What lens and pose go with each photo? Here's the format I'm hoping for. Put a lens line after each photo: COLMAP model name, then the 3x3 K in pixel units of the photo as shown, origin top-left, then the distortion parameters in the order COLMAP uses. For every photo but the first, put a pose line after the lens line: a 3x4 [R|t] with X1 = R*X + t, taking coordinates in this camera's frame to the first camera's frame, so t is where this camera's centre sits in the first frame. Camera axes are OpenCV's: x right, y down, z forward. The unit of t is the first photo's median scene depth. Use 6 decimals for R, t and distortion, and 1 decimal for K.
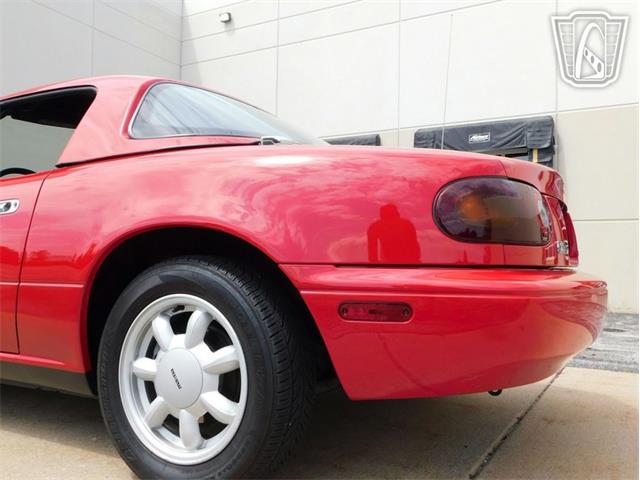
lens RADIAL K [[563.5, 0, 320.0], [0, 563.5, 240.0], [0, 0, 1]] dist [0.005711, 0.010039]
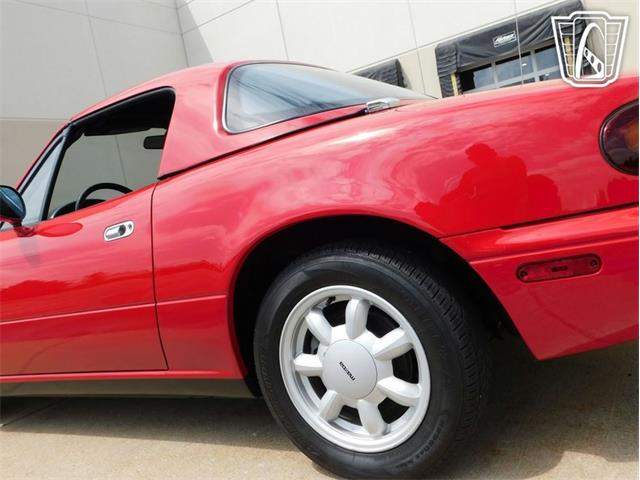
lens RADIAL K [[563.5, 0, 320.0], [0, 563.5, 240.0], [0, 0, 1]] dist [0.005711, 0.010039]
pose [[0.976682, -0.202194, -0.072178, -0.179068], [0.208624, 0.973196, 0.096775, -0.078114], [0.050676, -0.109577, 0.992686, 0.047485]]
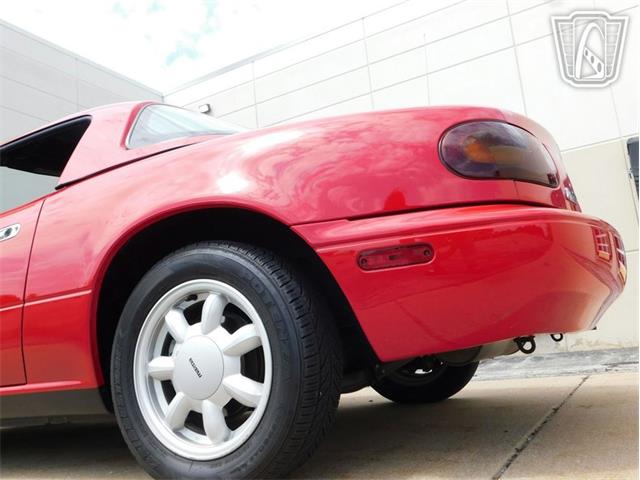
lens RADIAL K [[563.5, 0, 320.0], [0, 563.5, 240.0], [0, 0, 1]] dist [0.005711, 0.010039]
pose [[0.993392, -0.113336, 0.018111, -0.038471], [0.114753, 0.983799, -0.137736, 0.183720], [-0.002208, 0.138904, 0.990303, 0.029542]]
